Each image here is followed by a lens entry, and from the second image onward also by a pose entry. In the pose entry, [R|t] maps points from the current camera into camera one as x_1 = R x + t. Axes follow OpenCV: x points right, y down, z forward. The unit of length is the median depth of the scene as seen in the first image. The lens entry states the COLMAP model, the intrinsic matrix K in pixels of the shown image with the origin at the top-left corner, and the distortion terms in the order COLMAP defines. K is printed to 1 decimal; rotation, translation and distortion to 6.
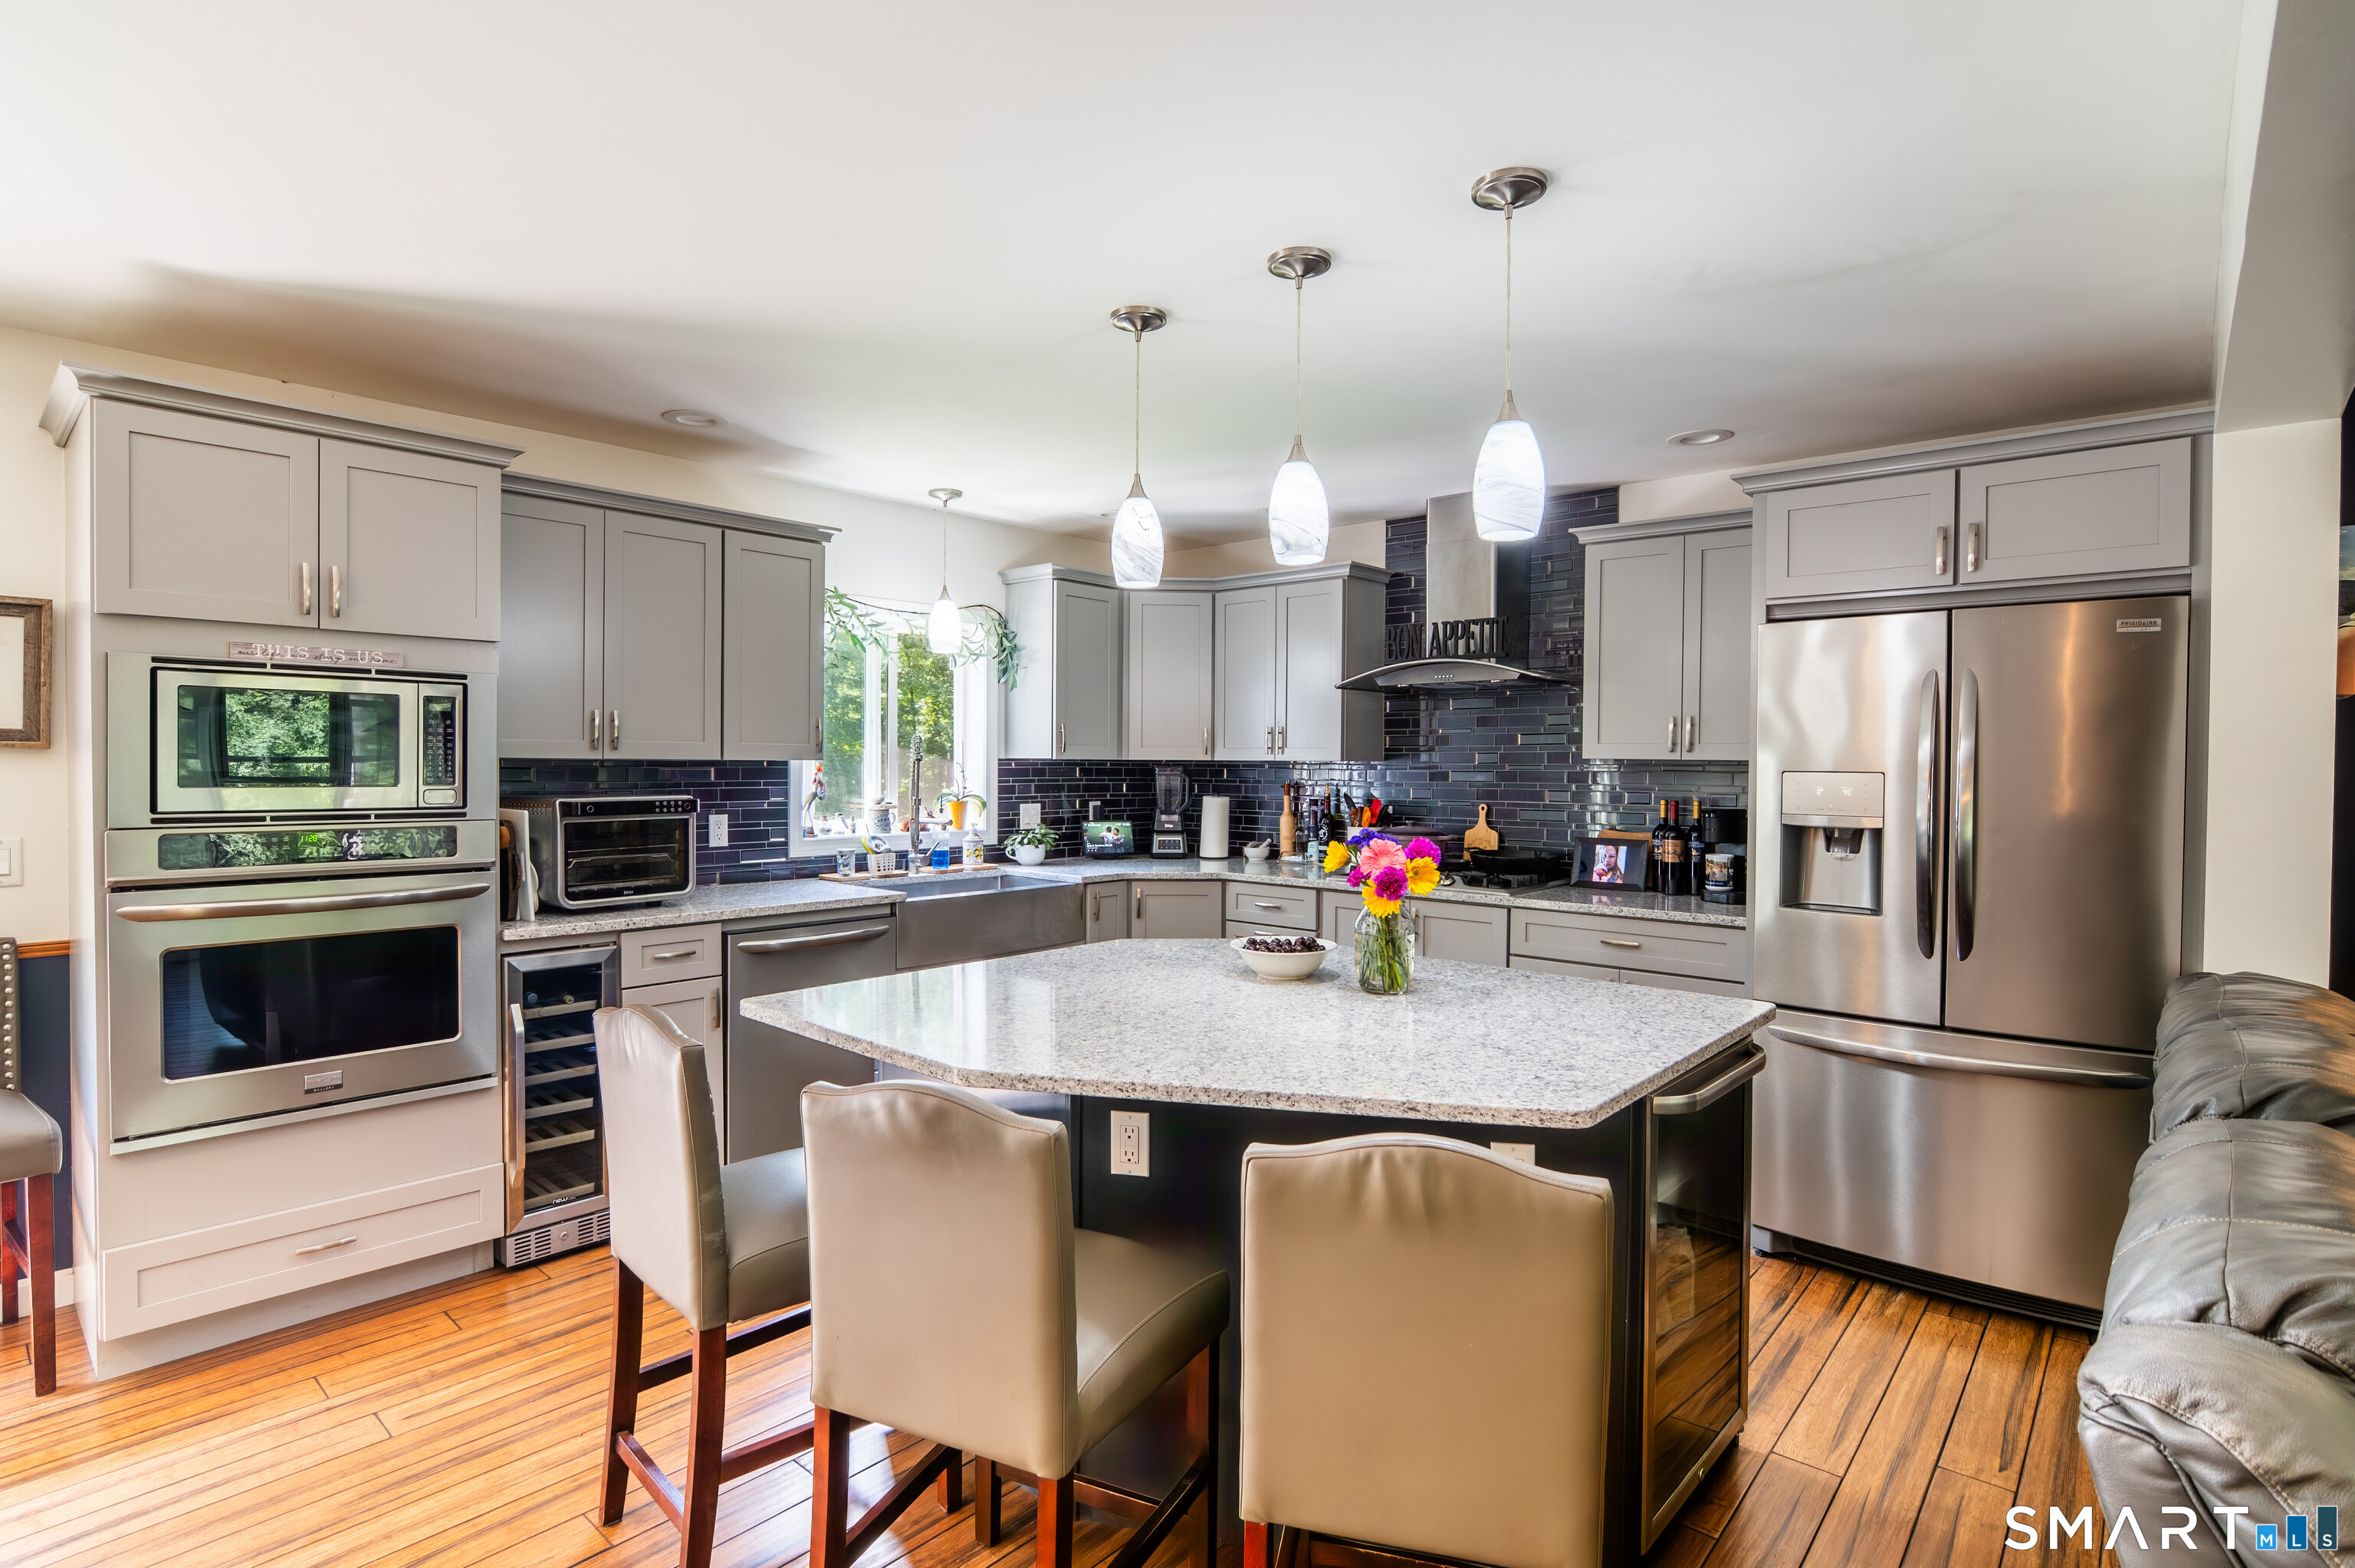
lens RADIAL K [[1151.5, 0, 1159.7], [0, 1151.5, 774.7], [0, 0, 1]] dist [-0.029154, 0.007625]
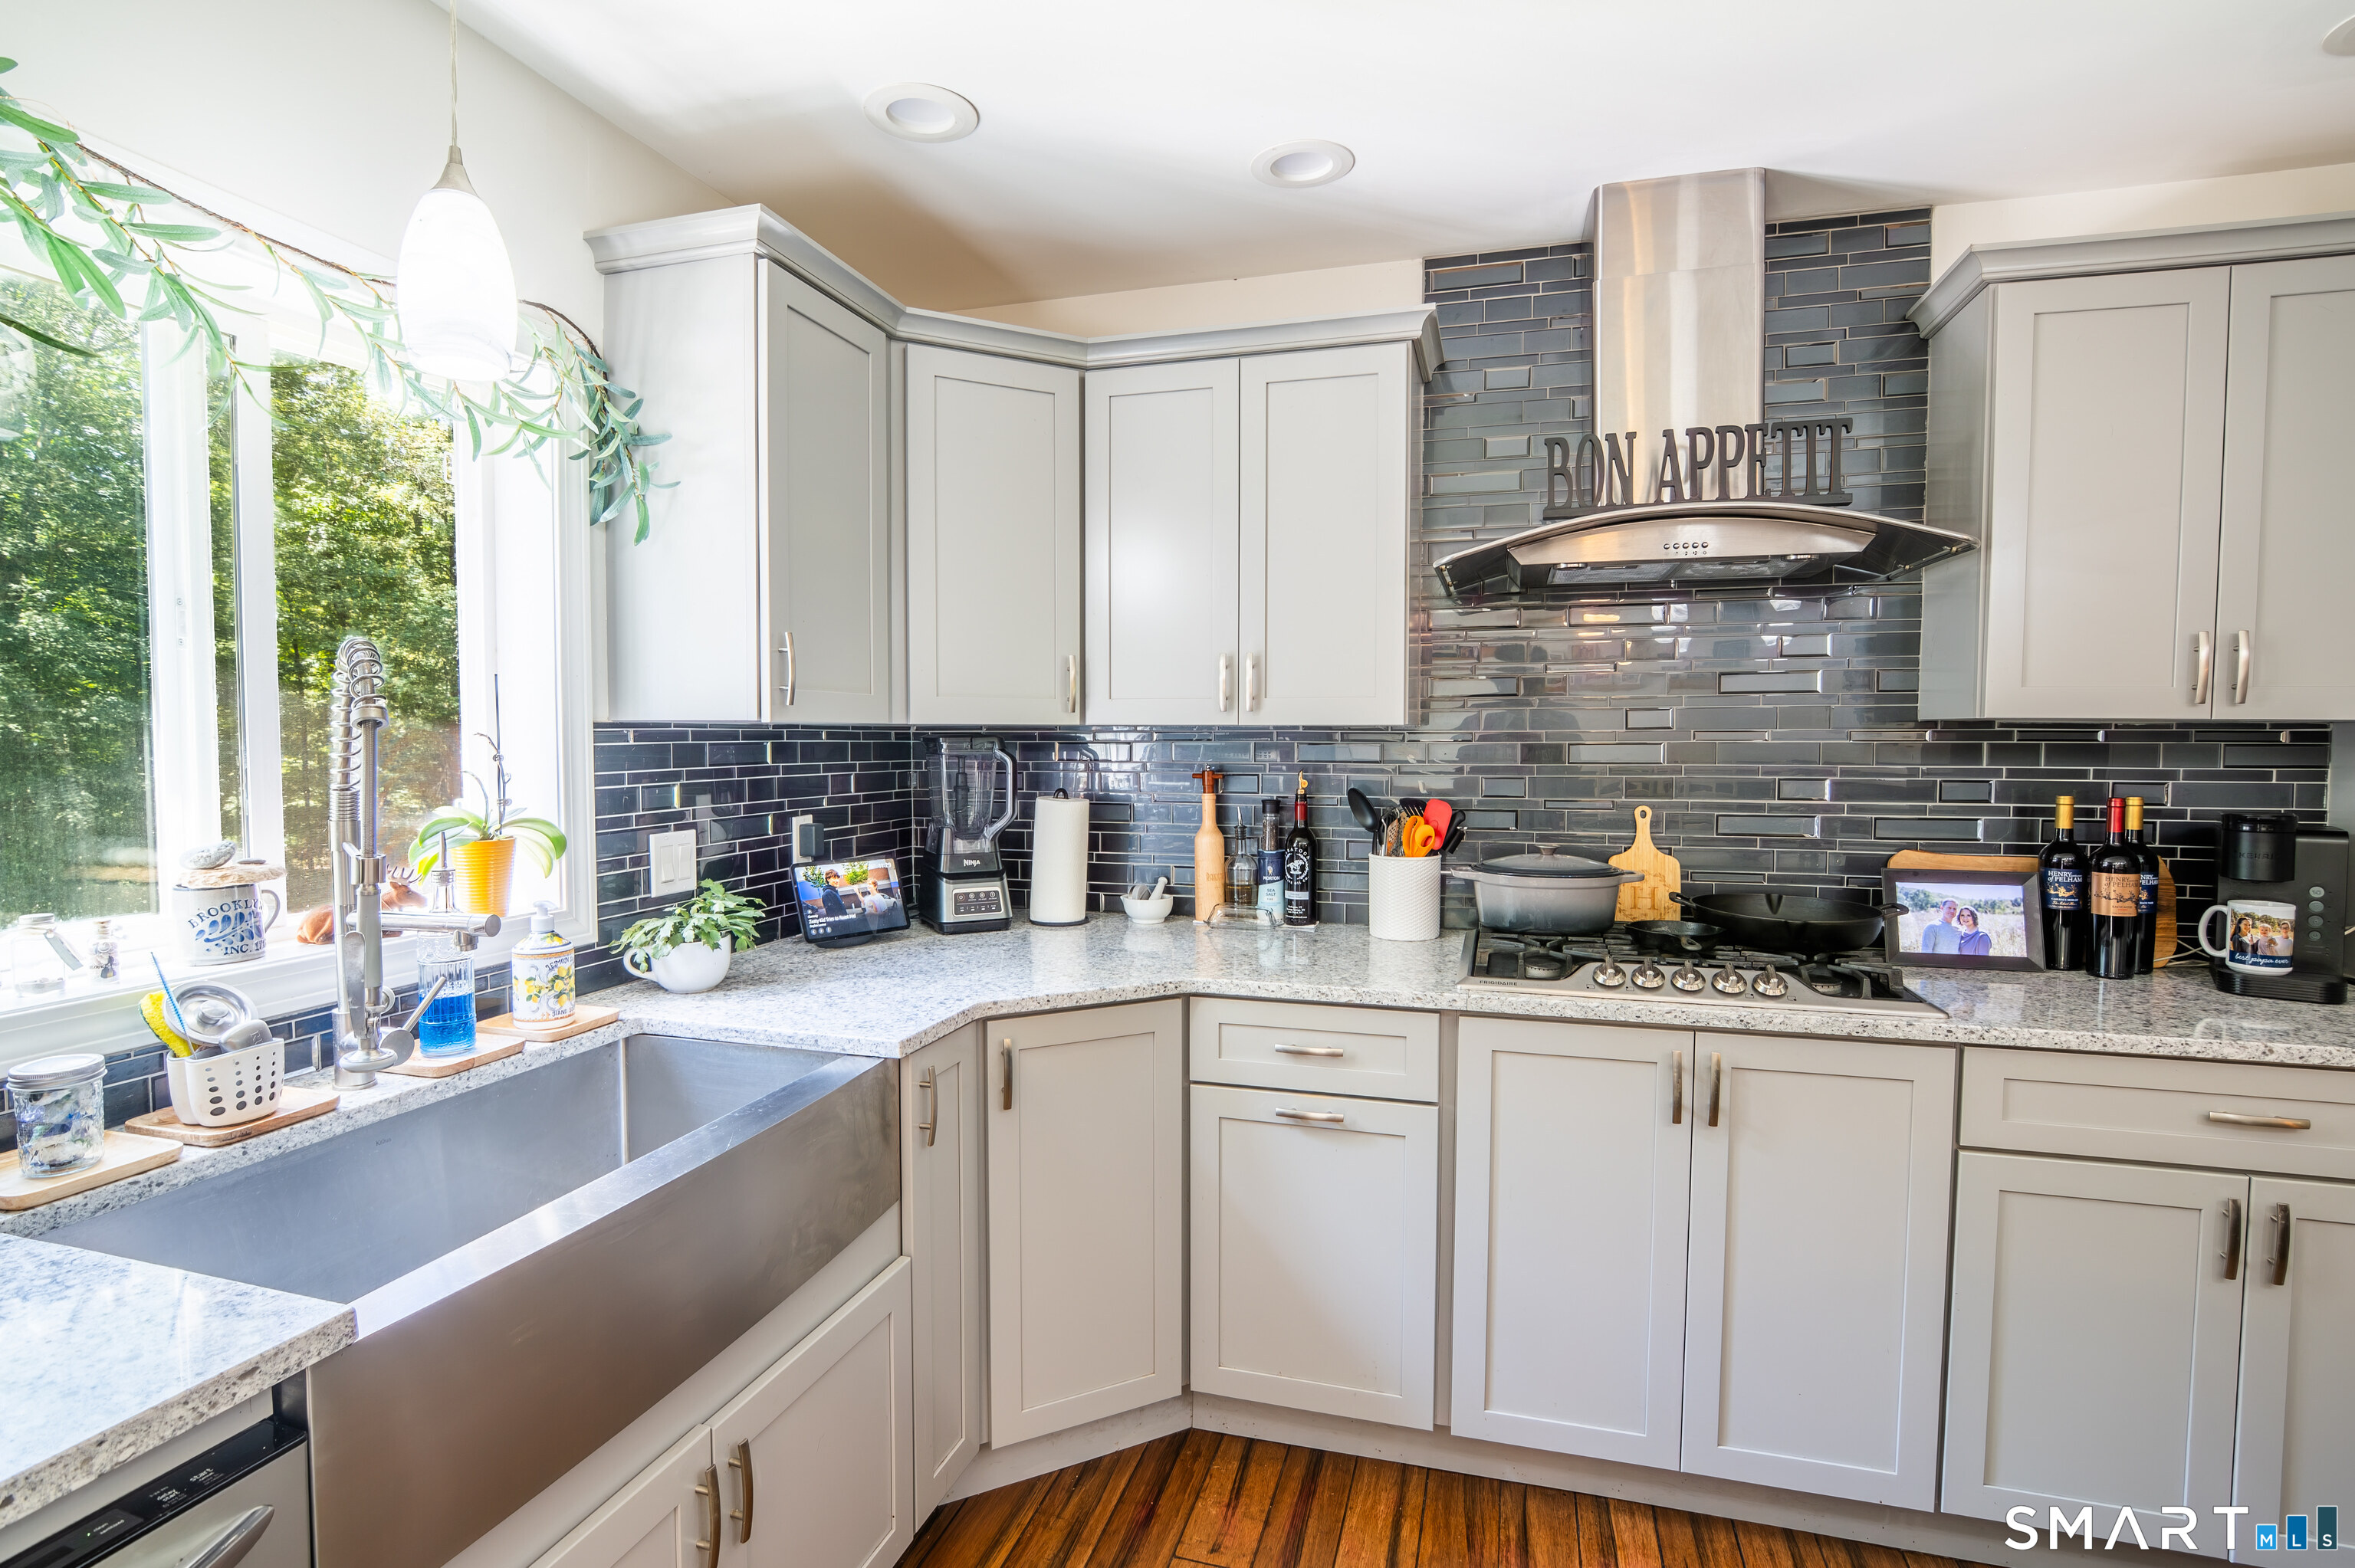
lens RADIAL K [[1151.5, 0, 1162.0], [0, 1151.5, 781.1], [0, 0, 1]] dist [-0.029154, 0.007625]
pose [[0.905641, -0.023788, 0.423377, -0.142831], [0.009864, 0.999337, 0.035049, -0.006427], [-0.423930, -0.027565, 0.905275, 0.622645]]
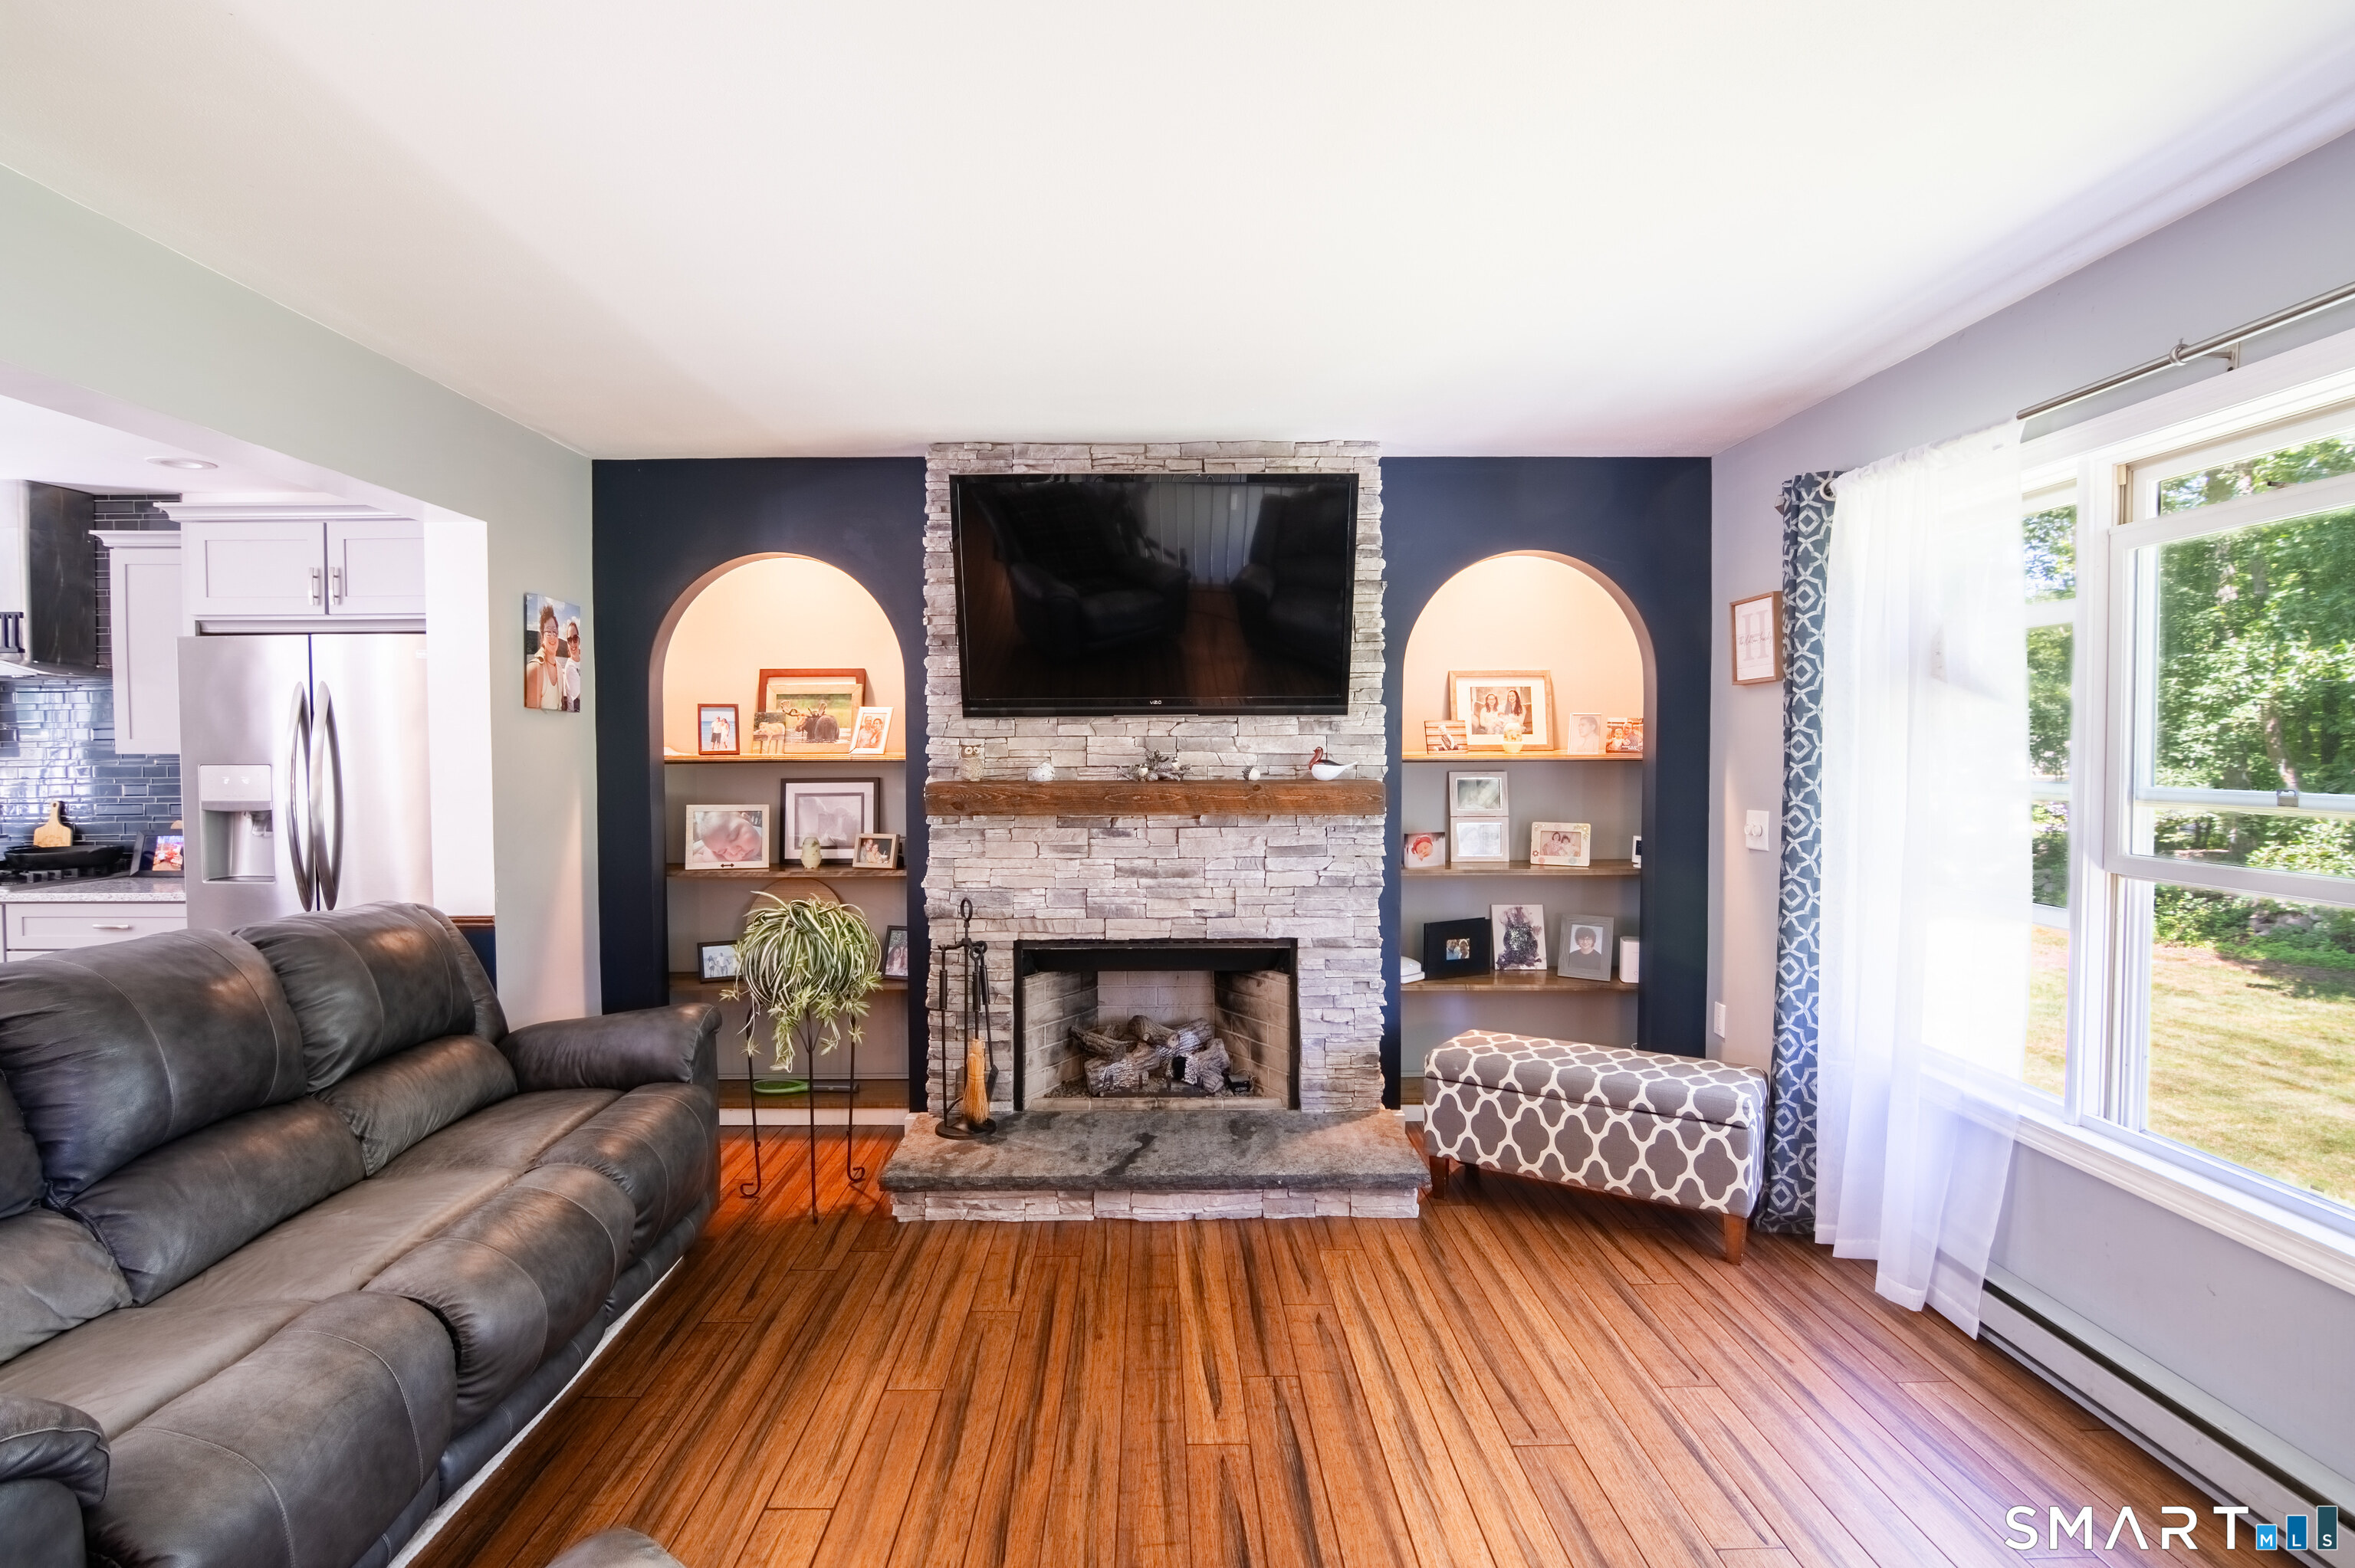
lens RADIAL K [[1151.5, 0, 1160.7], [0, 1151.5, 783.2], [0, 0, 1]] dist [-0.029154, 0.007625]
pose [[0.738653, -0.029968, 0.673420, 0.333493], [0.016692, 0.999518, 0.026170, 0.001362], [-0.673880, -0.008089, 0.738797, -0.348056]]
